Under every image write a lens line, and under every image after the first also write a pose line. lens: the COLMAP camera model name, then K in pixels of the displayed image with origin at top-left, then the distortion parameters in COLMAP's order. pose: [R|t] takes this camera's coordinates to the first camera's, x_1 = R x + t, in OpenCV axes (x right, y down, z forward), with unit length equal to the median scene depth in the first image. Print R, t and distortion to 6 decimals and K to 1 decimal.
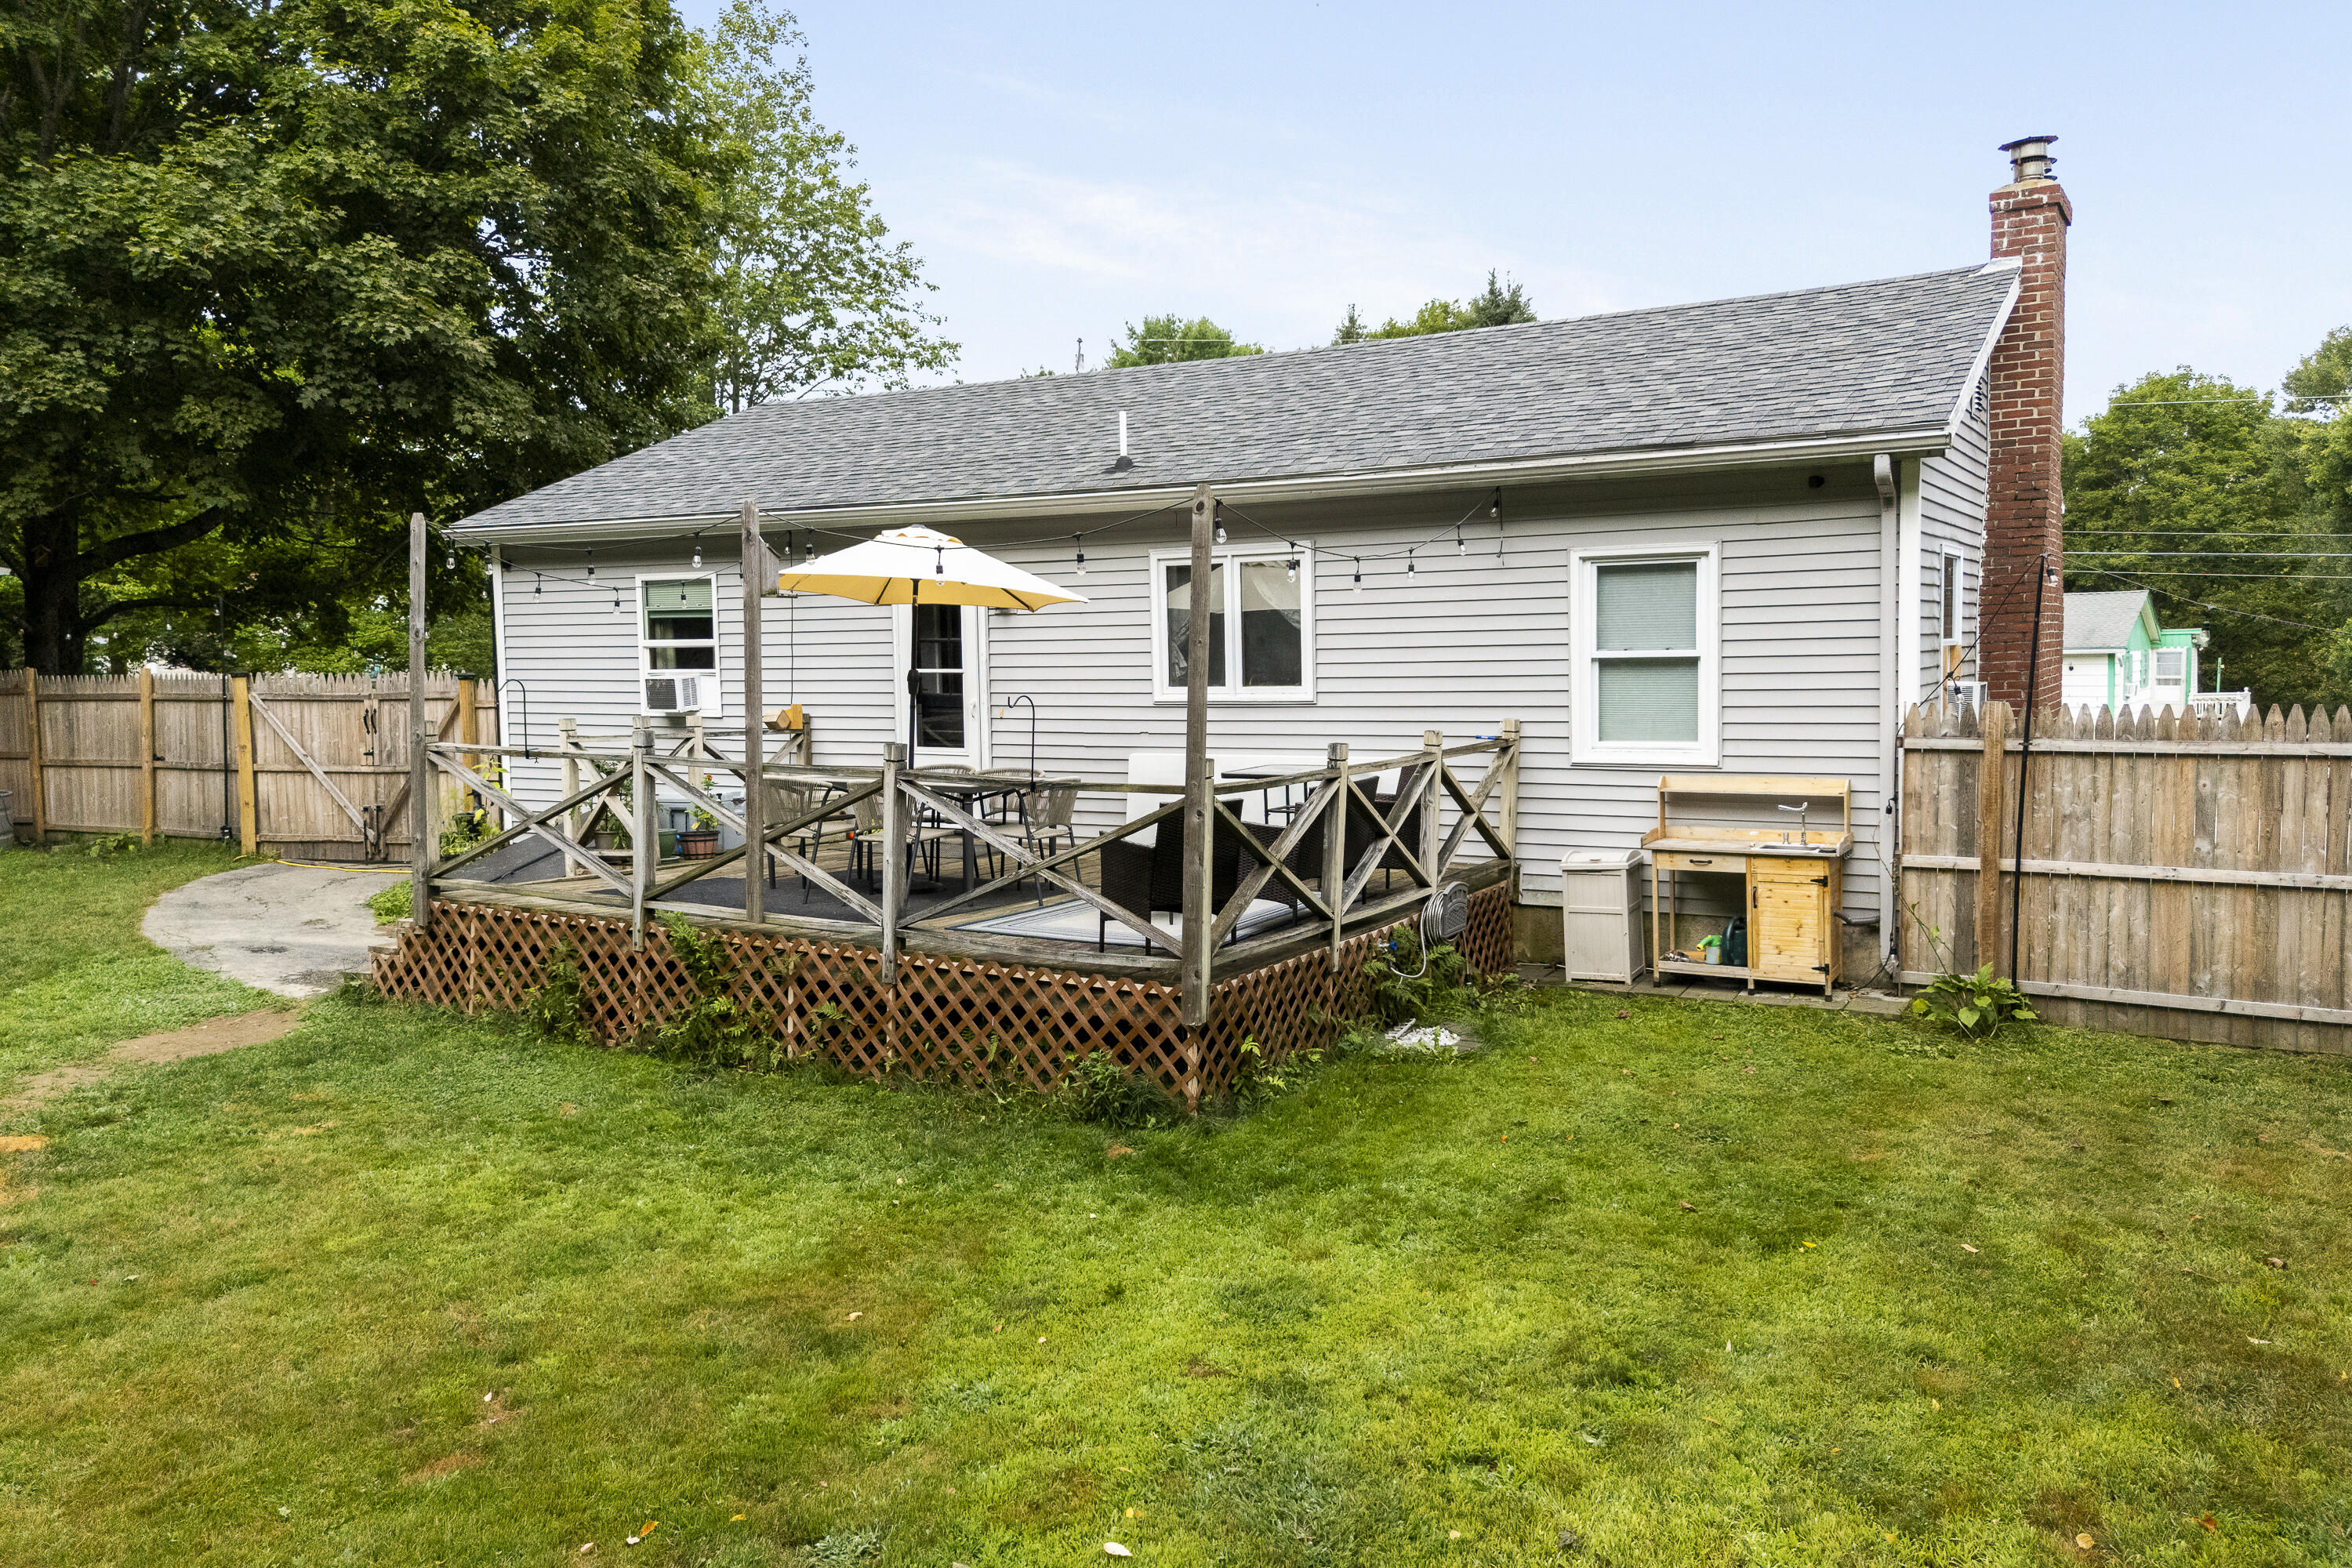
lens RADIAL K [[1739.7, 0, 1176.0], [0, 1739.7, 784.0], [0, 0, 1]] dist [0.088207, -0.000843]
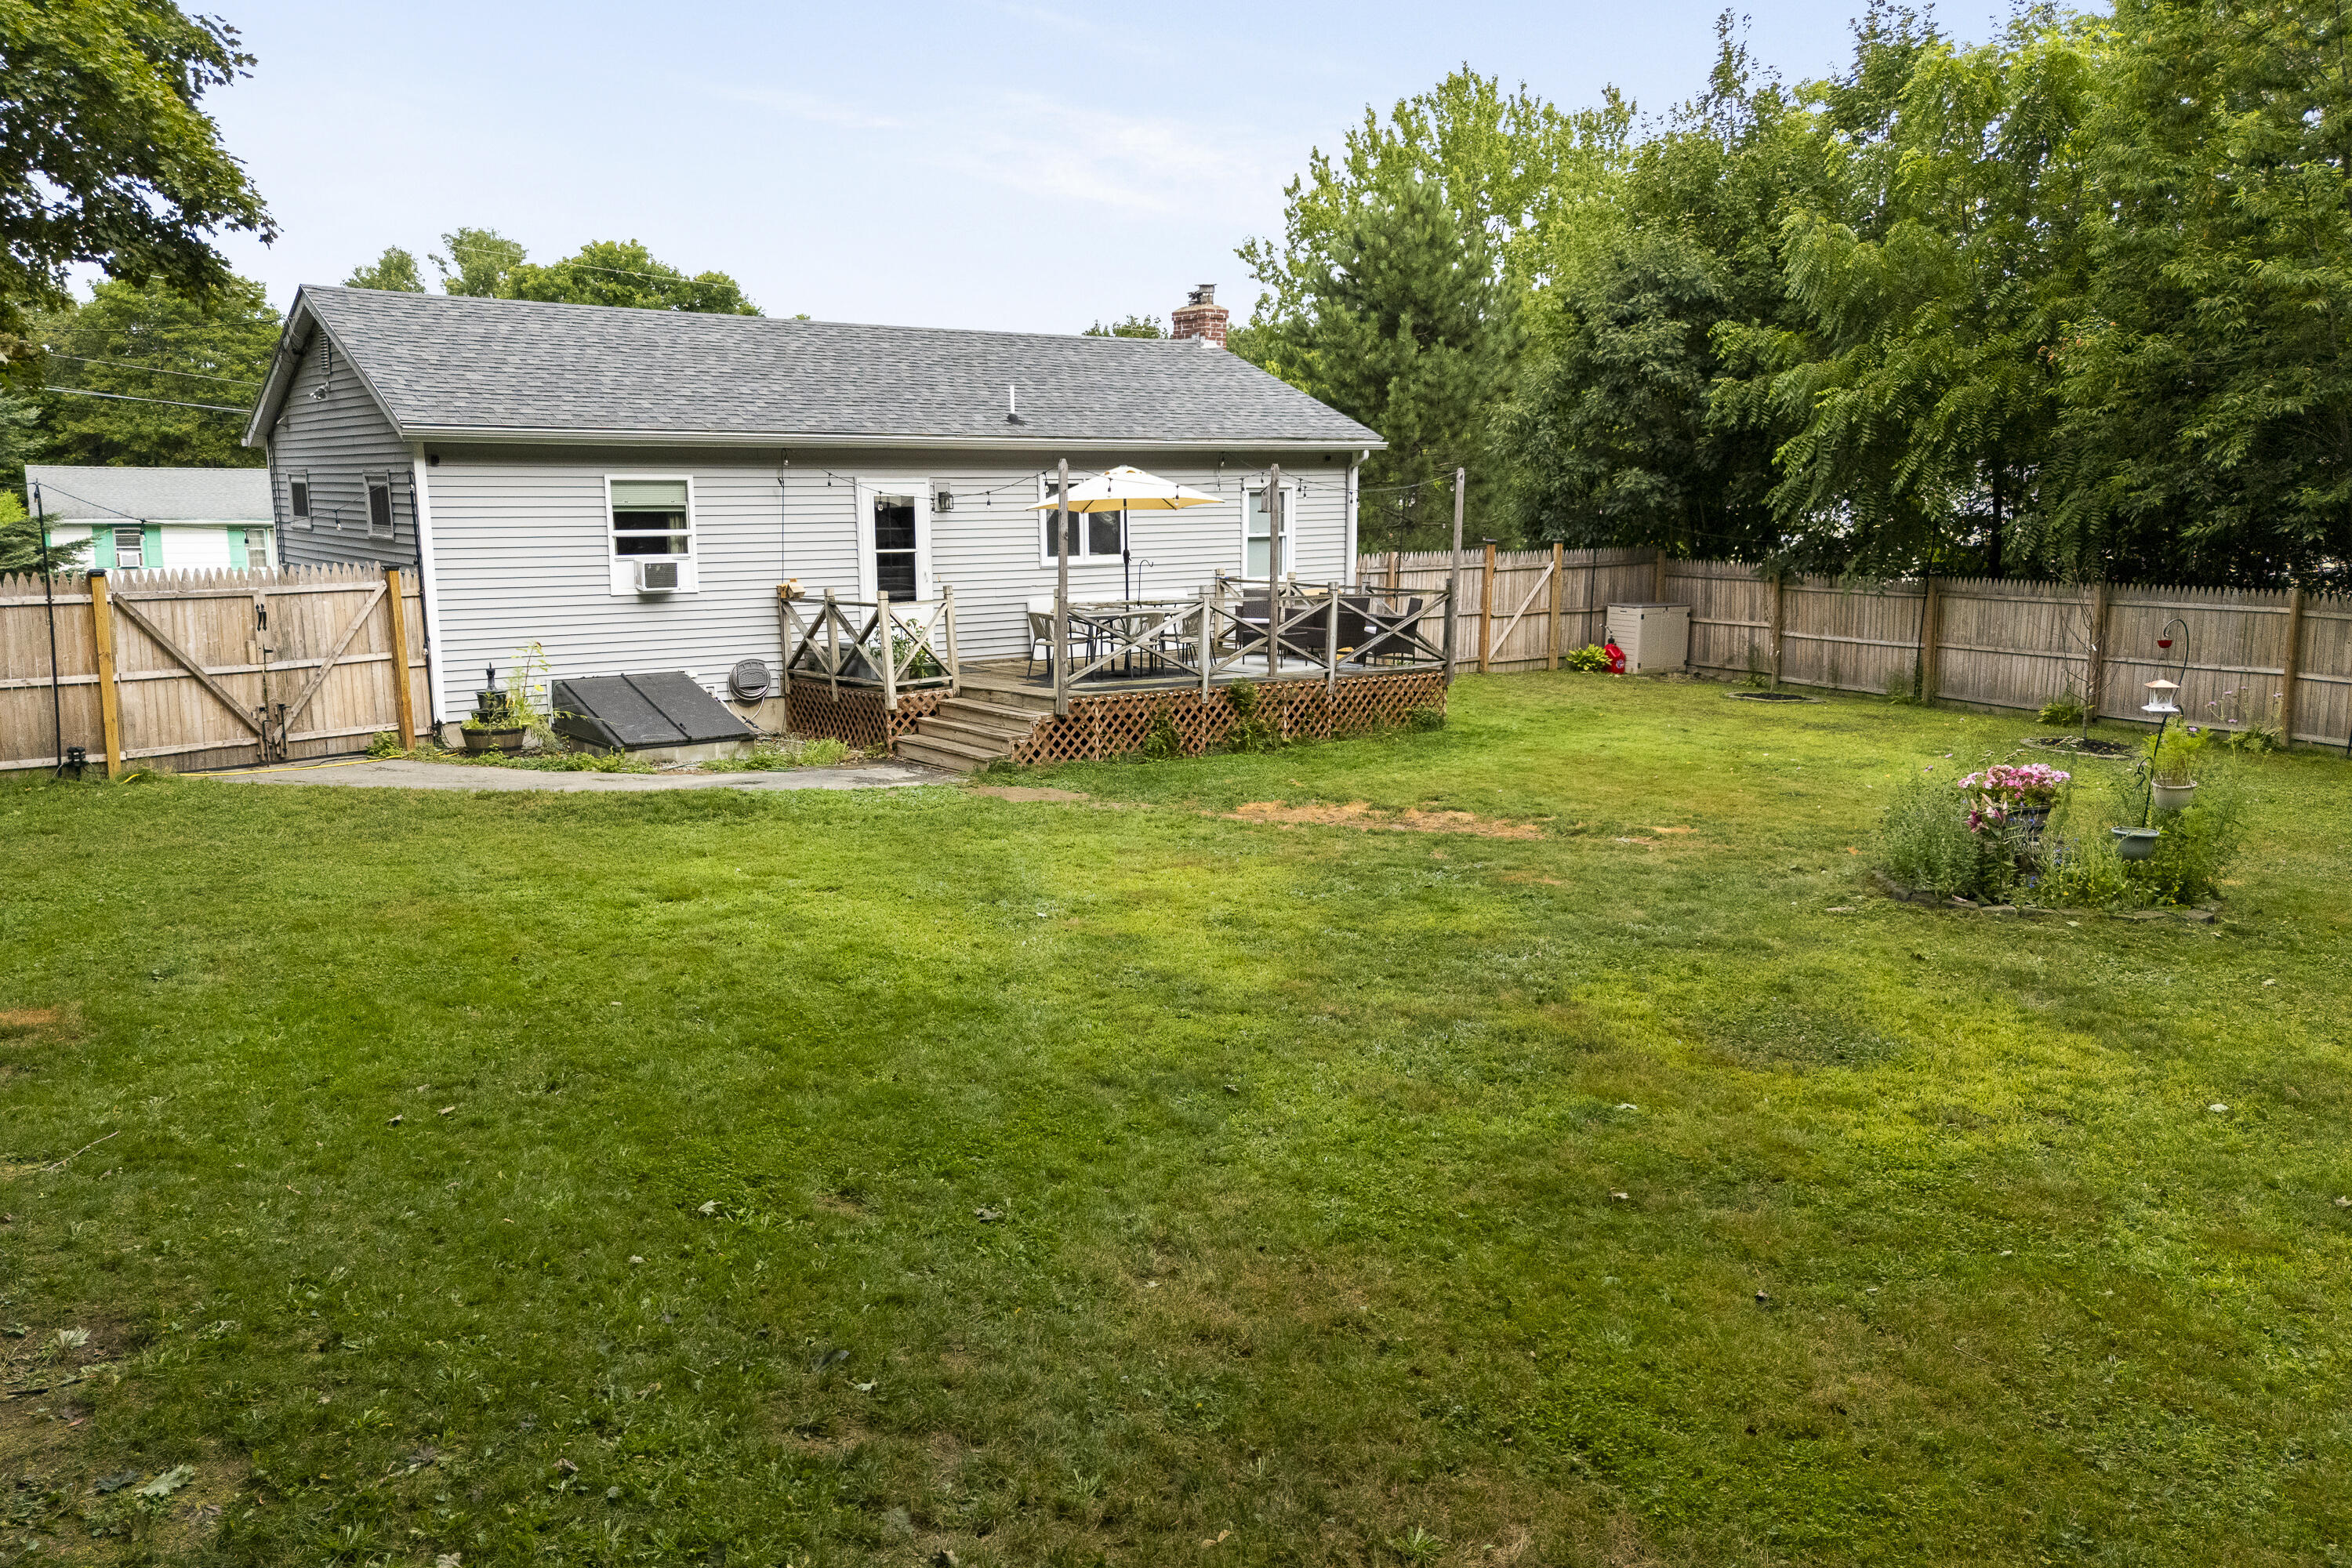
lens RADIAL K [[1739.7, 0, 1176.0], [0, 1739.7, 784.0], [0, 0, 1]] dist [0.088207, -0.000843]
pose [[0.420991, -0.141686, 0.895930, -1.466187], [0.073693, 0.989802, 0.121903, -0.035119], [-0.904066, 0.014704, 0.427139, 0.180410]]
